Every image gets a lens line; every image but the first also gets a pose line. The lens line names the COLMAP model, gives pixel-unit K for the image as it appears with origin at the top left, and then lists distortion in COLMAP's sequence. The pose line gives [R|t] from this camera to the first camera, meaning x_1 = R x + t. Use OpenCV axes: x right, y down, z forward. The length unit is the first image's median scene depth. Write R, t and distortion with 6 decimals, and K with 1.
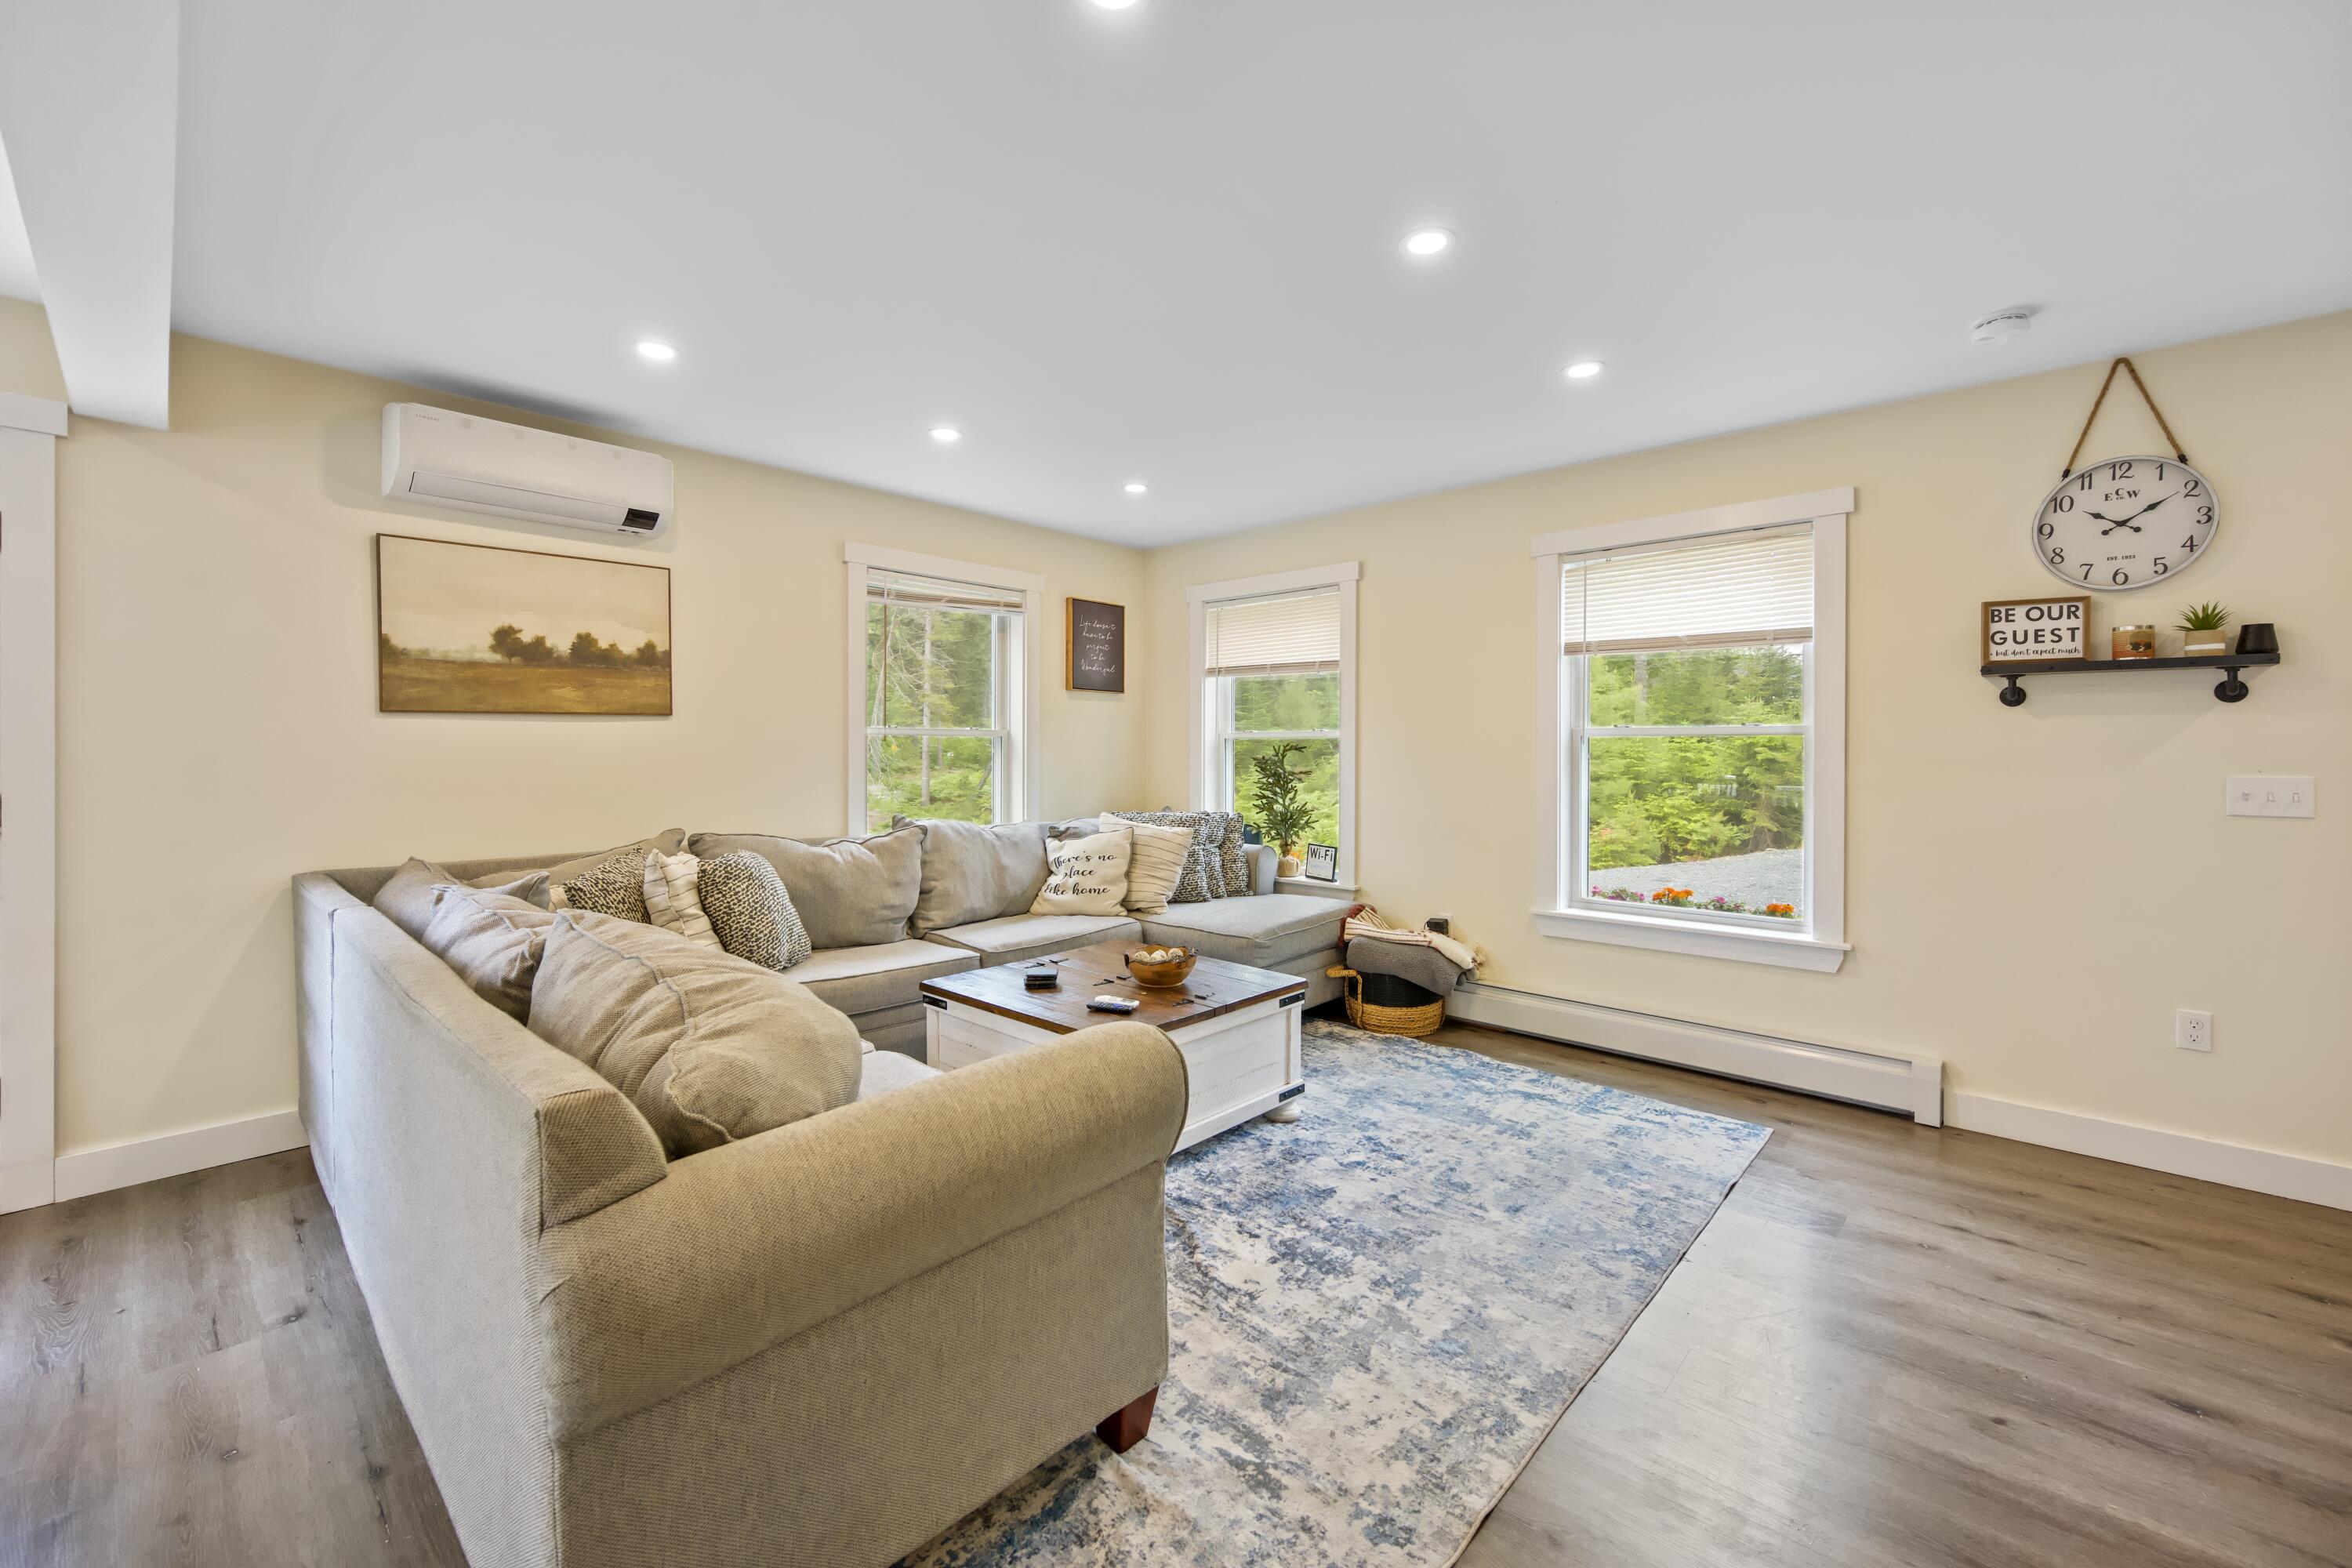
lens RADIAL K [[936.4, 0, 1176.0], [0, 936.4, 784.0], [0, 0, 1]] dist [-0.000321, 0.000032]
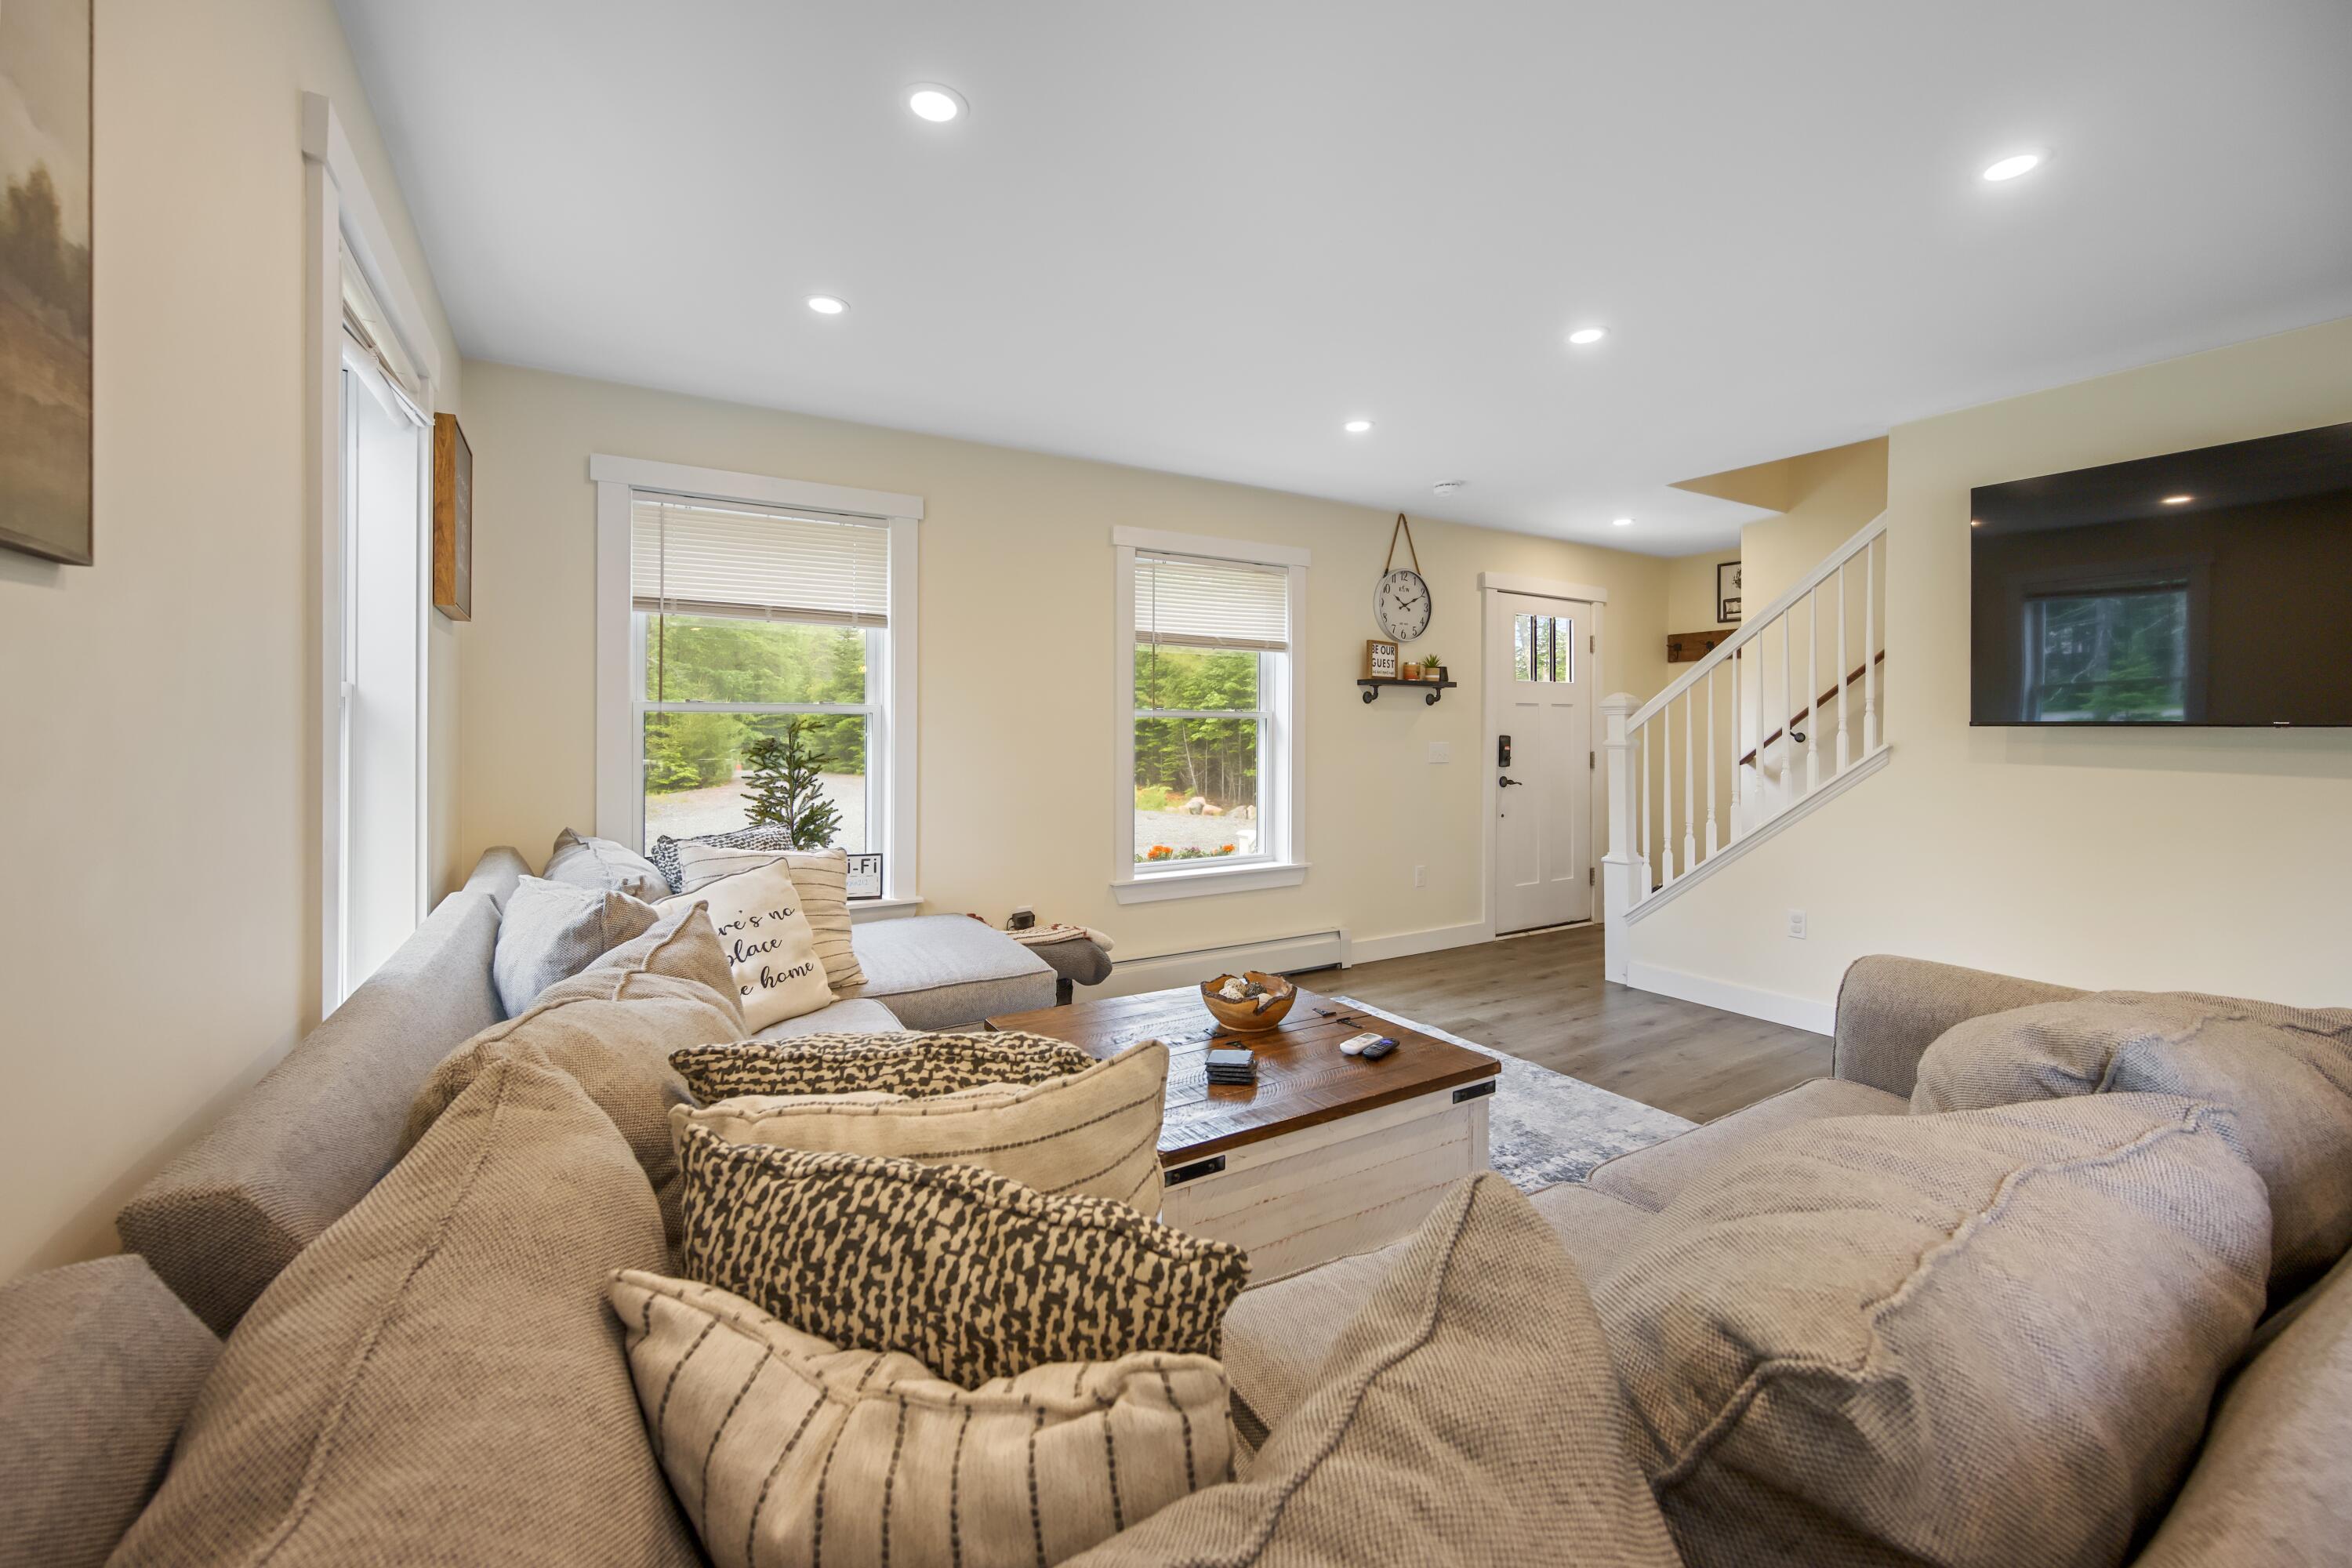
lens RADIAL K [[972.0, 0, 1184.7], [0, 972.0, 731.5], [0, 0, 1]] dist [0.000059, 0.000006]
pose [[0.257524, -0.008355, 0.966236, -0.878277], [0.029410, 0.999567, 0.000805, -0.044100], [-0.965824, 0.028210, 0.257658, 0.877071]]
